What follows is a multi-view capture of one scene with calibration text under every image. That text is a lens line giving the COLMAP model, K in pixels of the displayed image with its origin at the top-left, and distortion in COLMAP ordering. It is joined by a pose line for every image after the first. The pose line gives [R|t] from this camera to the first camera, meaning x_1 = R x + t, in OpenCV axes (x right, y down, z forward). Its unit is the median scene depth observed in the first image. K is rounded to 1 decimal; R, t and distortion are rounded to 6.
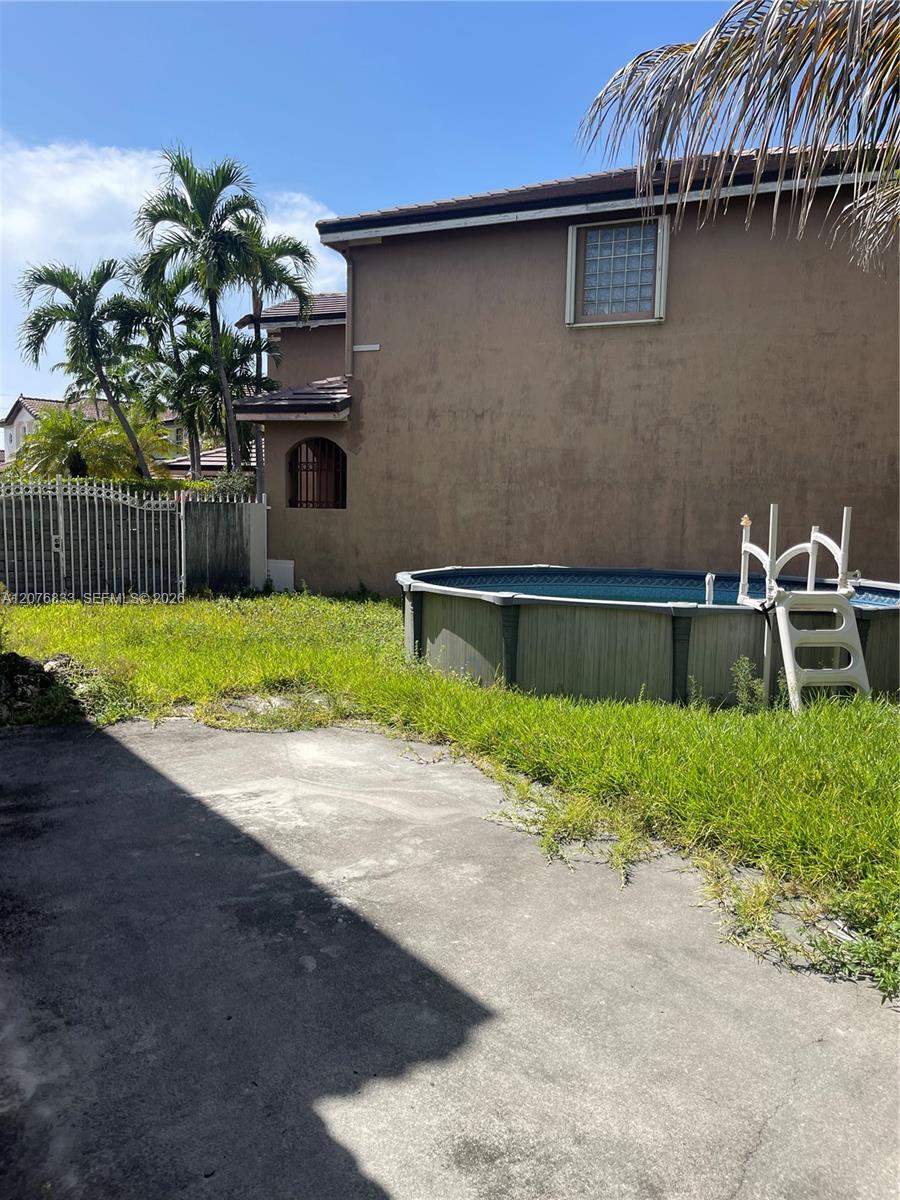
lens RADIAL K [[898.6, 0, 450.0], [0, 898.6, 602.7], [0, 0, 1]] dist [-0.001063, 0.000081]
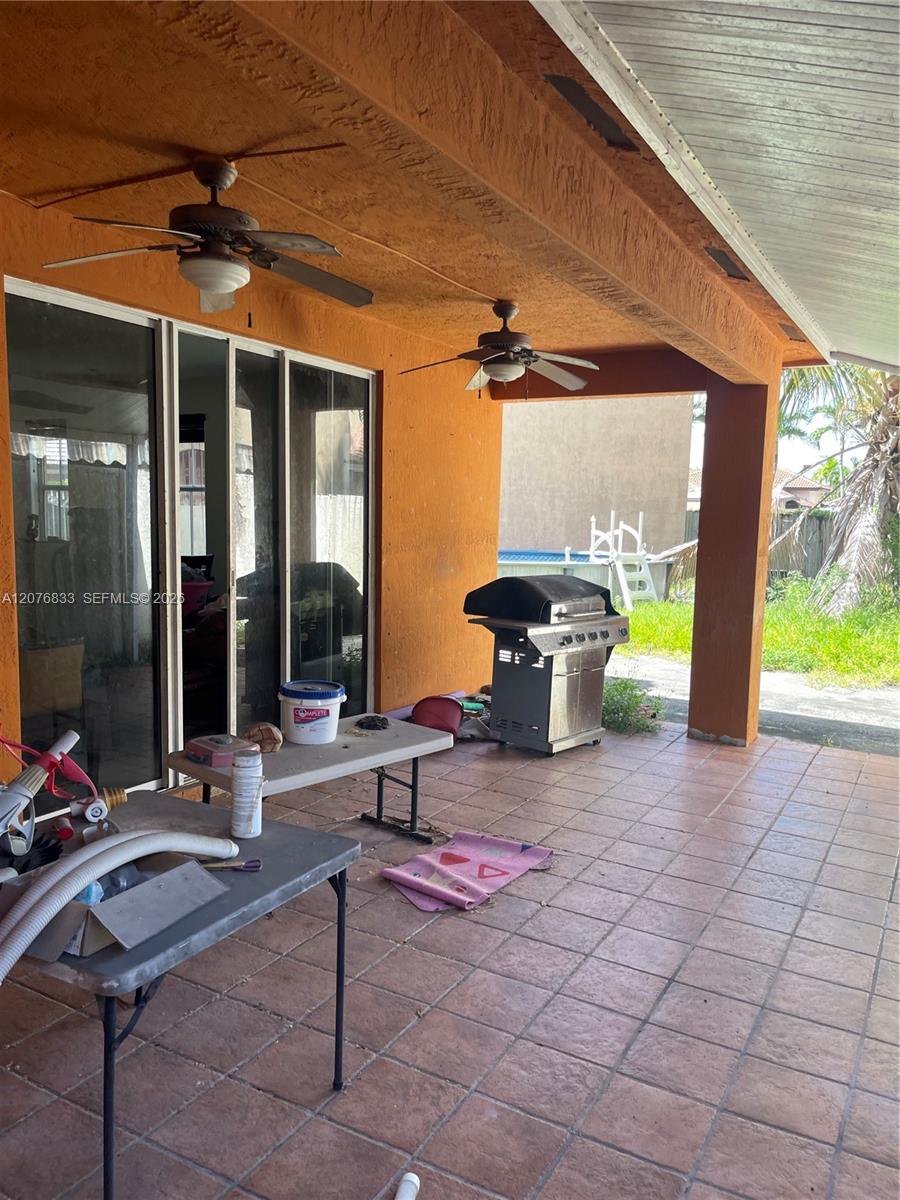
lens RADIAL K [[898.6, 0, 449.4], [0, 898.6, 601.1], [0, 0, 1]] dist [-0.001063, 0.000081]
pose [[0.904781, -0.037534, 0.424219, -0.783321], [0.032898, 0.999292, 0.018249, 0.041424], [-0.424604, -0.002556, 0.905376, -0.627743]]
